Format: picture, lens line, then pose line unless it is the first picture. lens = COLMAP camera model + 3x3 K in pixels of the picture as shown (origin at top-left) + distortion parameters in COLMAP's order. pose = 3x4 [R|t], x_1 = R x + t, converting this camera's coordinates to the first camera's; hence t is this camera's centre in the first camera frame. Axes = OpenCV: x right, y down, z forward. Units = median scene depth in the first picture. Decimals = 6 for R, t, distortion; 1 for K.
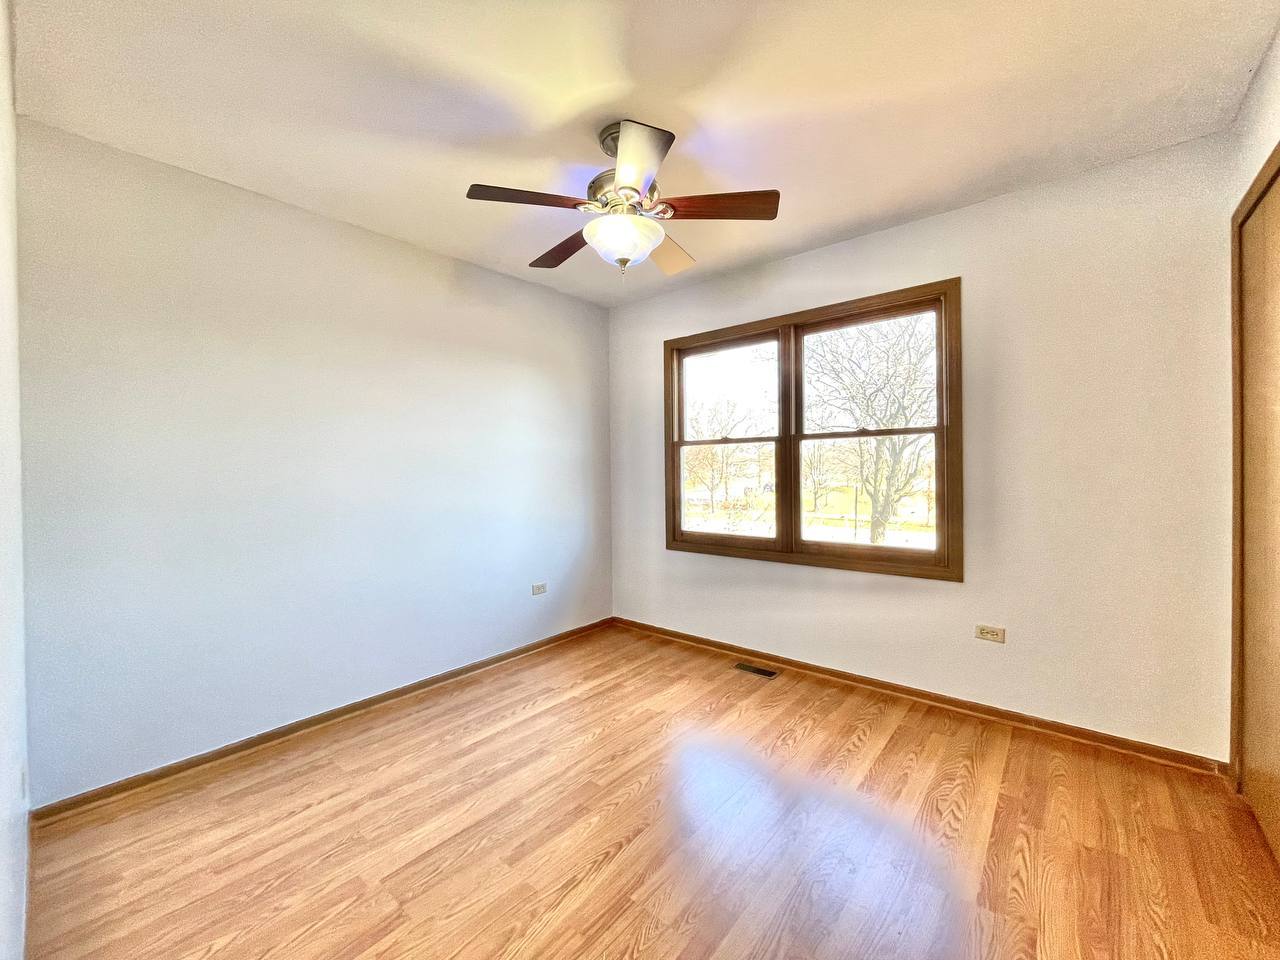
lens RADIAL K [[517.7, 0, 630.8], [0, 517.7, 476.8], [0, 0, 1]] dist [0.001554, 0.000225]
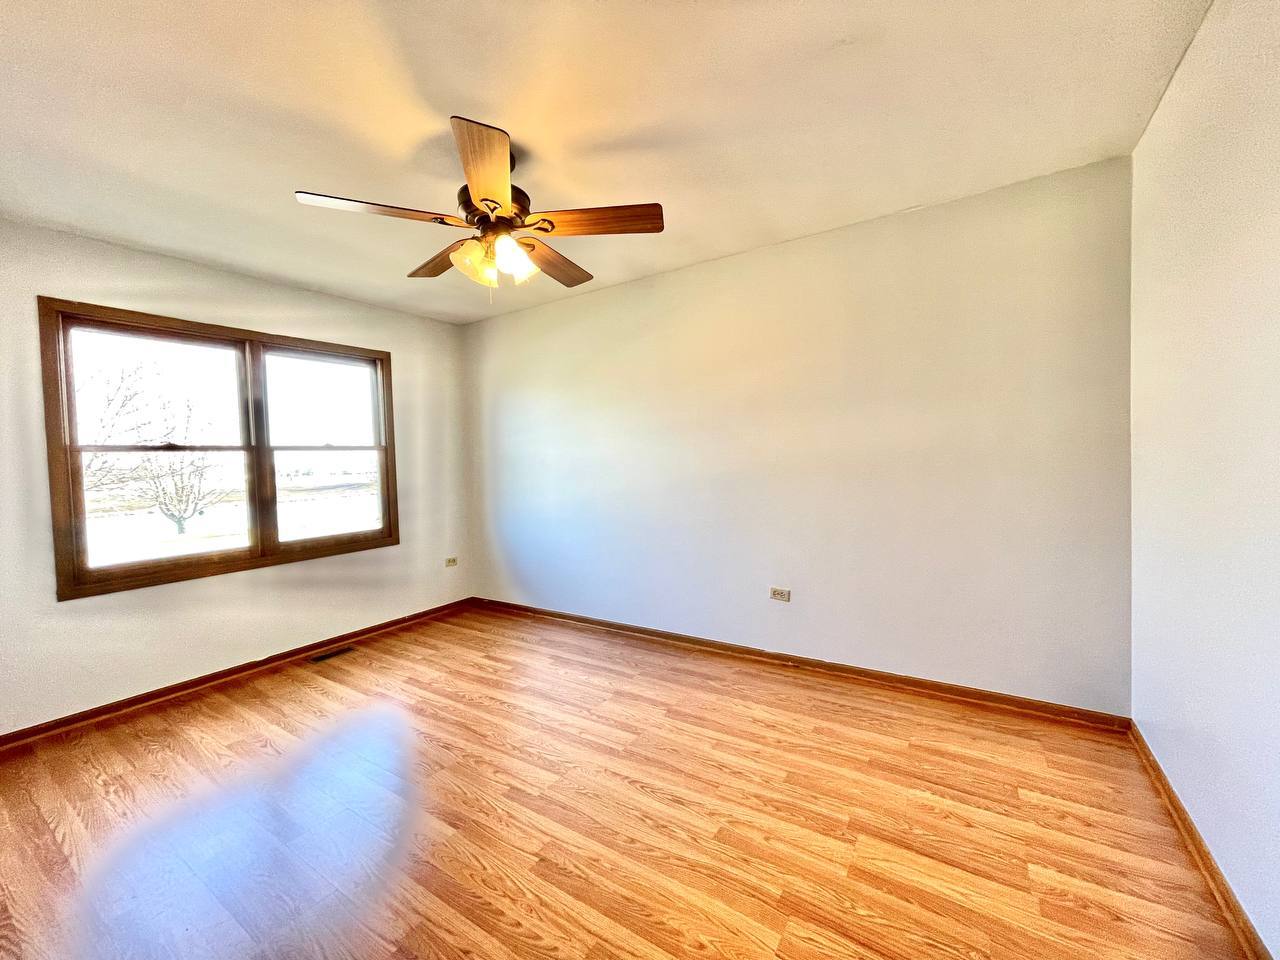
lens RADIAL K [[509.8, 0, 641.2], [0, 509.8, 476.0], [0, 0, 1]] dist [0.000076, 0.000259]
pose [[-0.127422, -0.010329, 0.991795, -0.786185], [0.053122, 0.998439, 0.017223, 0.003821], [-0.990425, 0.054881, -0.126674, 0.359862]]
